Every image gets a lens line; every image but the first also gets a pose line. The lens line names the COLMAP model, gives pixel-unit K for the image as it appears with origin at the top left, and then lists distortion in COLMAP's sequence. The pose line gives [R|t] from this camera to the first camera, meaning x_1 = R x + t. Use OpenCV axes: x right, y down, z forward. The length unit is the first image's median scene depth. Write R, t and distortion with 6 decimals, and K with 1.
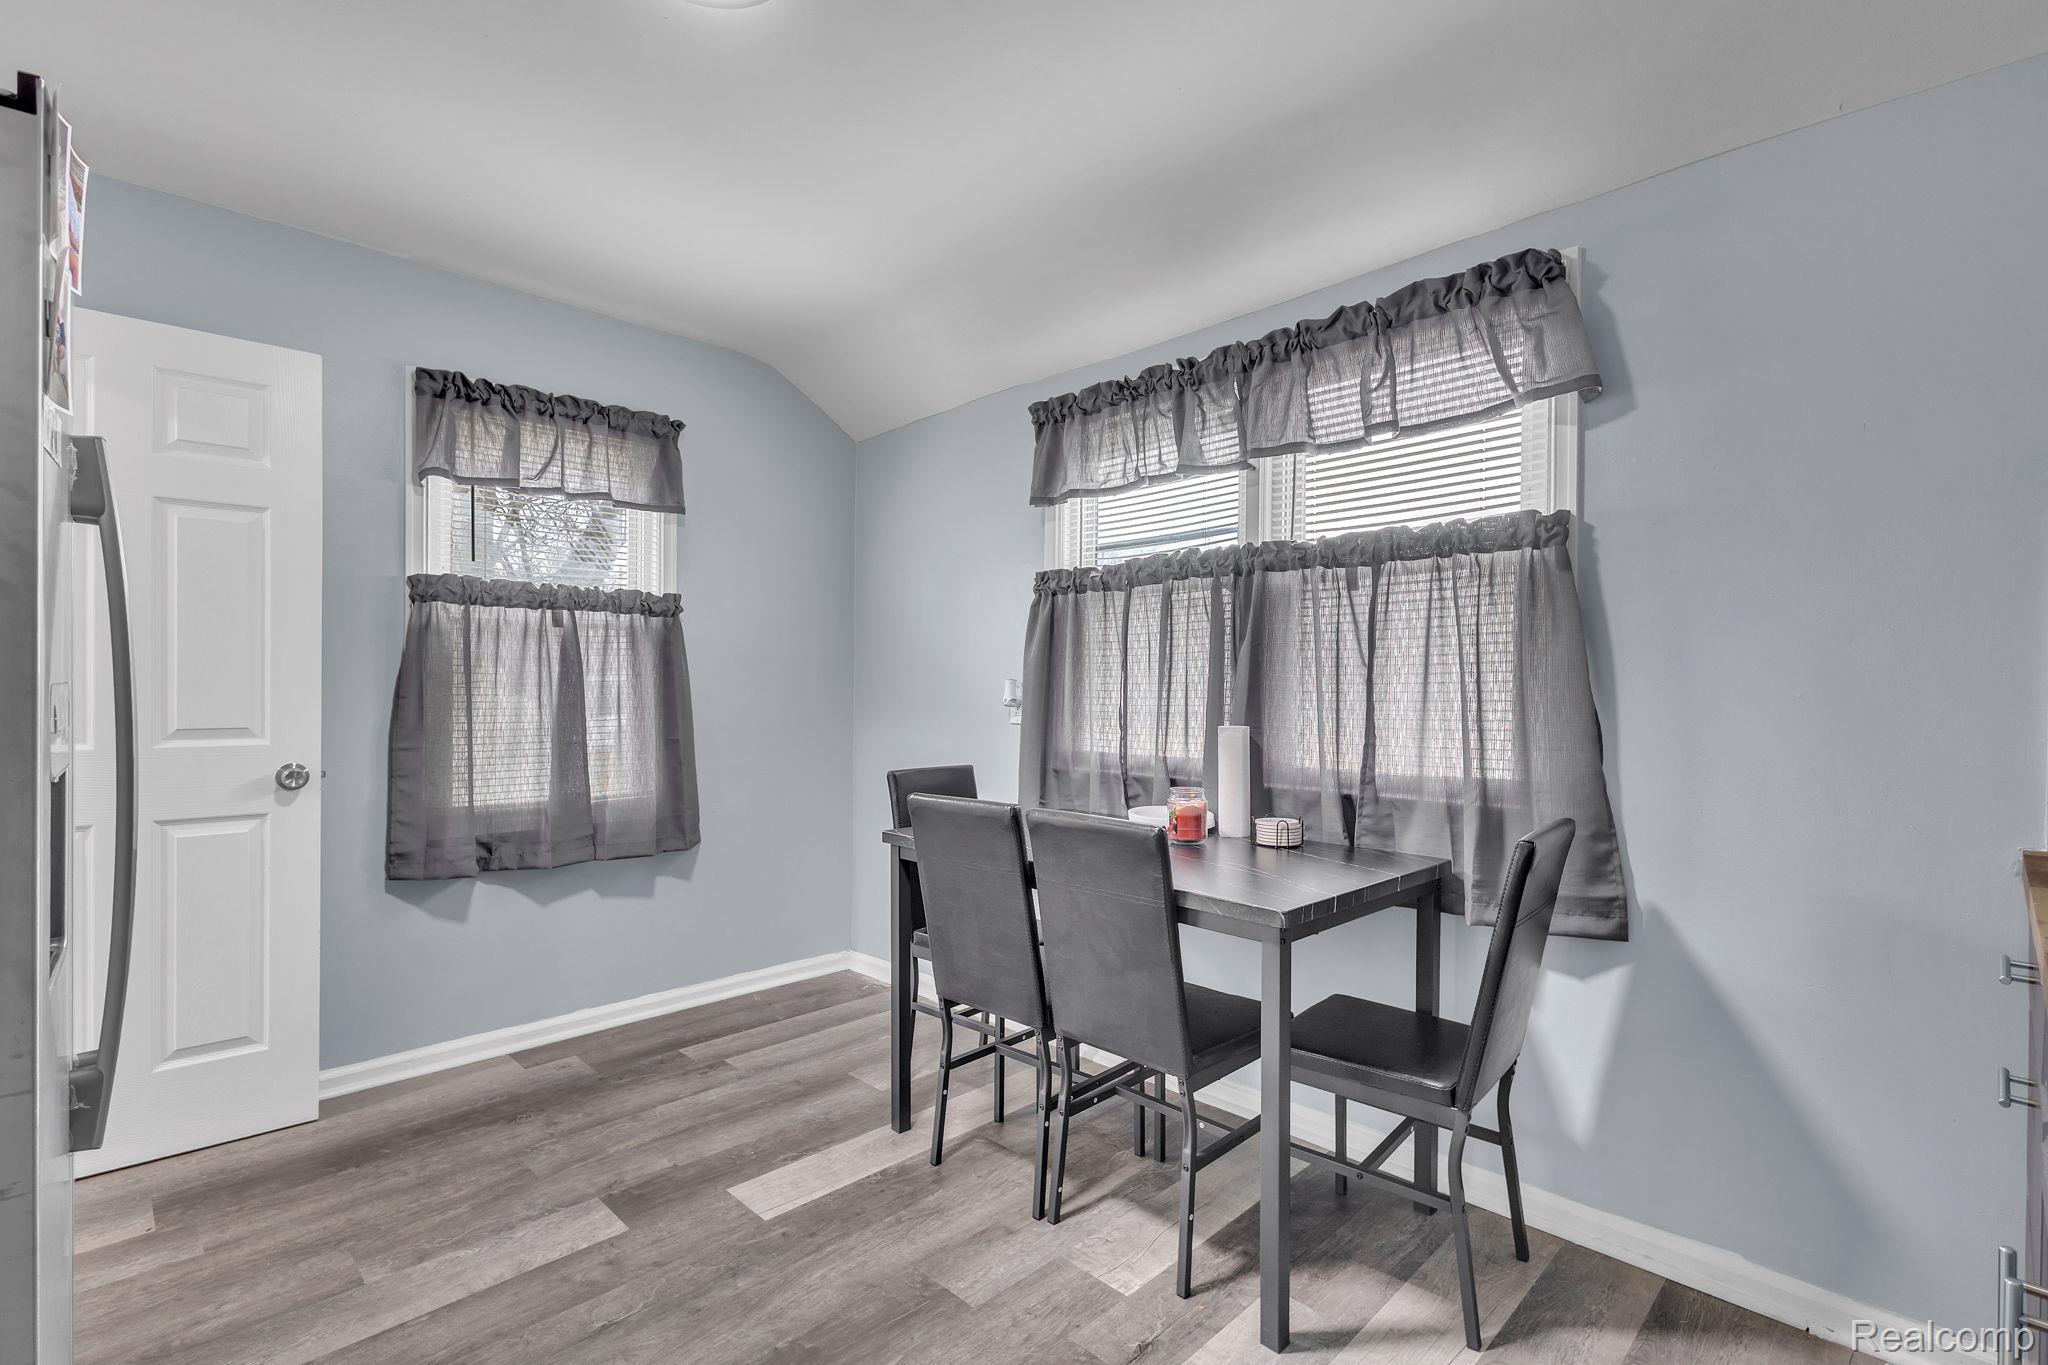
lens RADIAL K [[929.9, 0, 1021.2], [0, 929.9, 689.5], [0, 0, 1]] dist [0.002575, 0.000191]
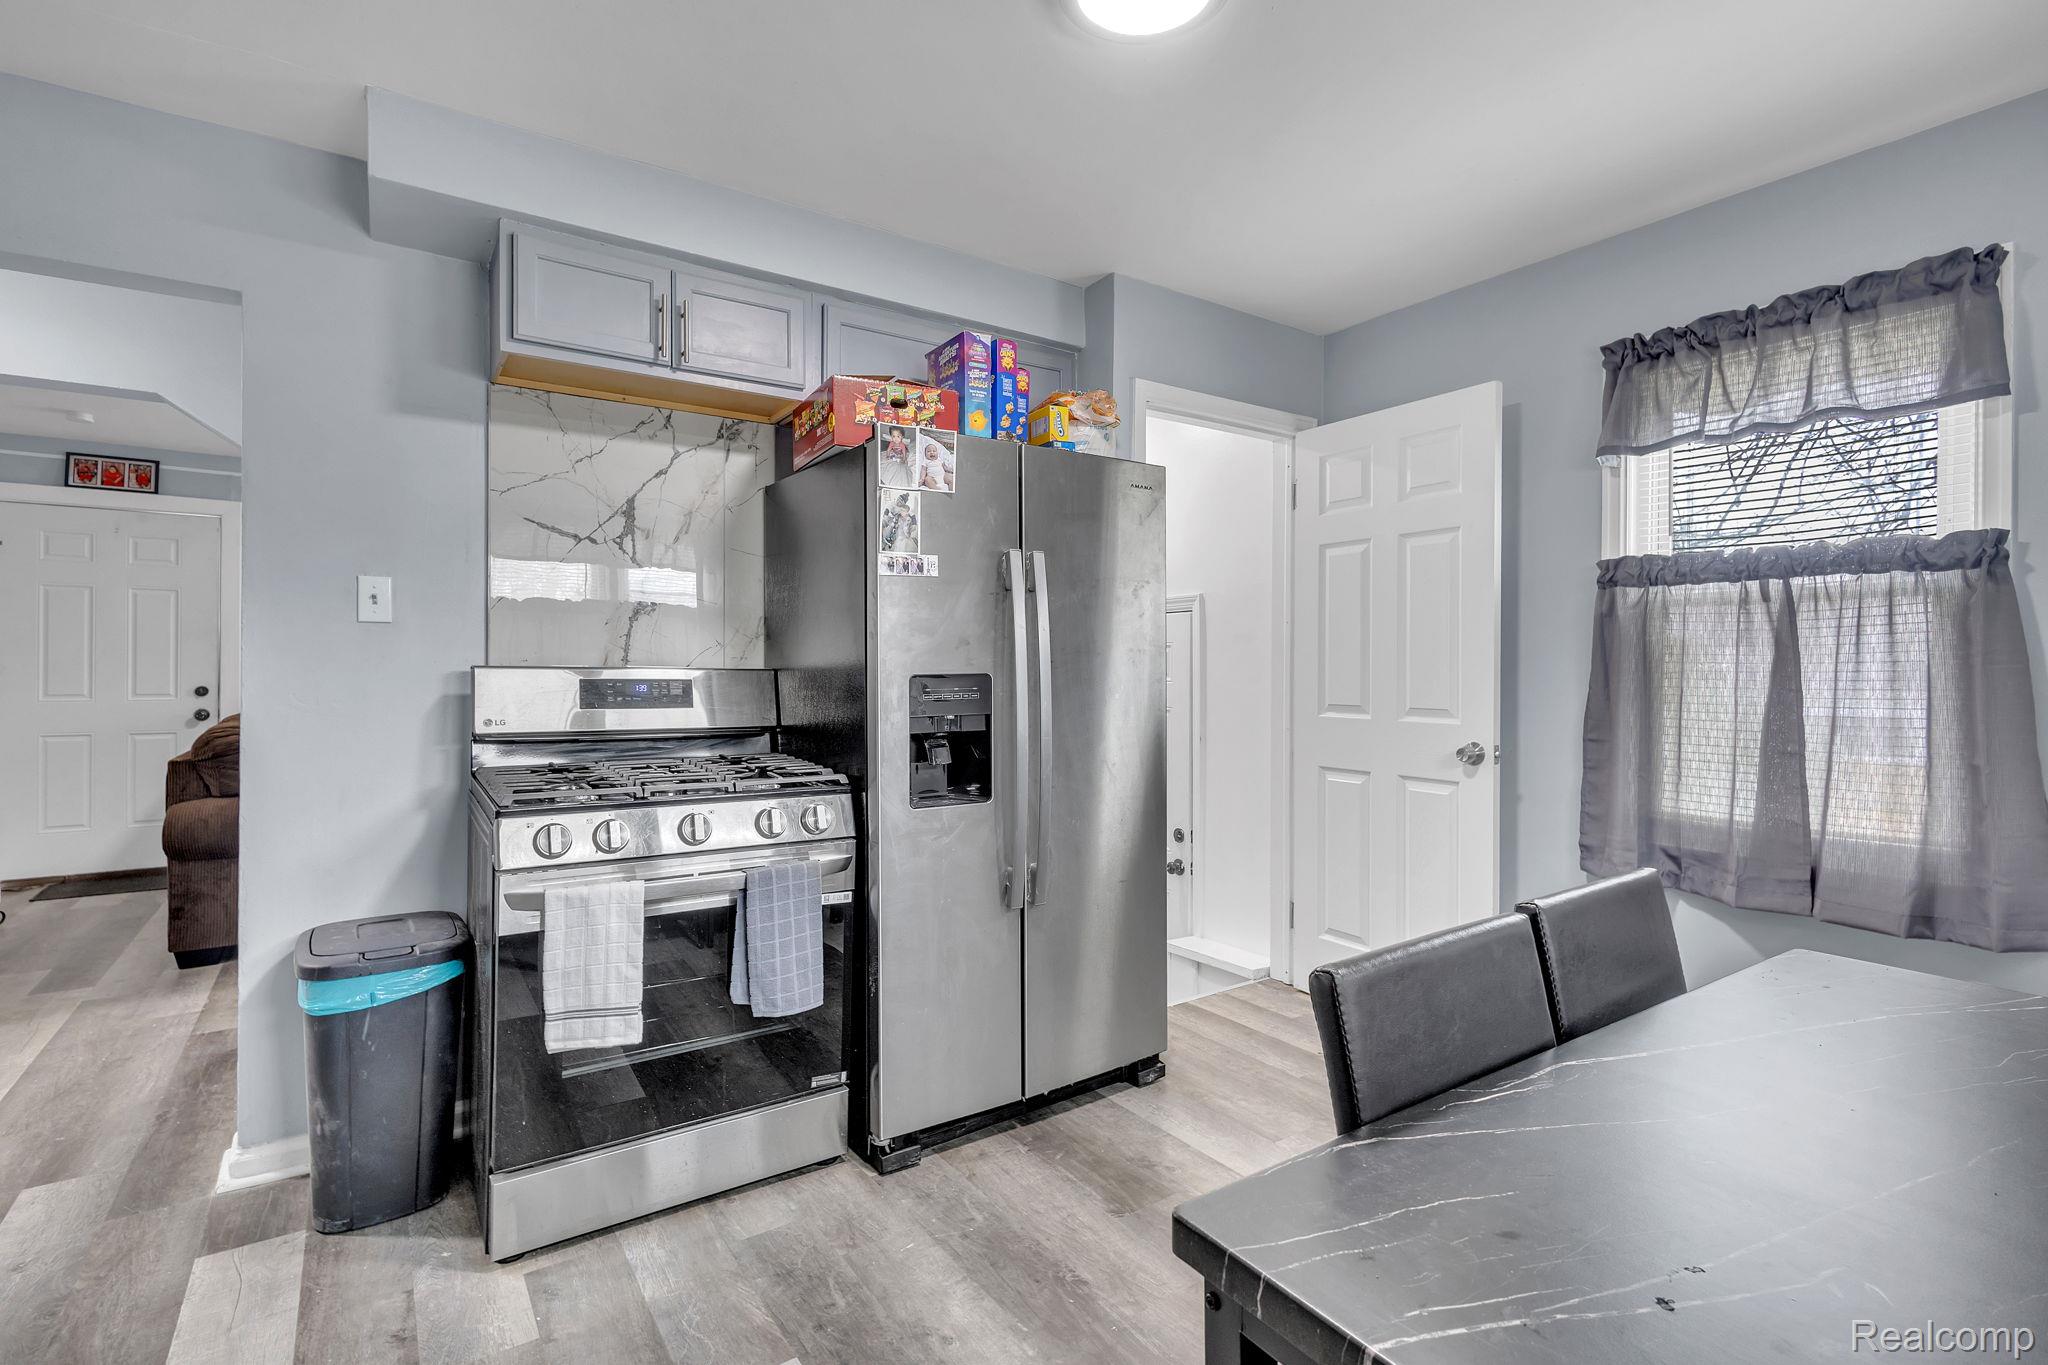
lens RADIAL K [[929.9, 0, 1013.7], [0, 929.9, 668.7], [0, 0, 1]] dist [0.002575, 0.000191]
pose [[-0.170018, -0.000247, -0.985441, 0.385487], [-0.007617, 0.999970, 0.001063, -0.007241], [0.985411, 0.007686, -0.170015, 0.531854]]
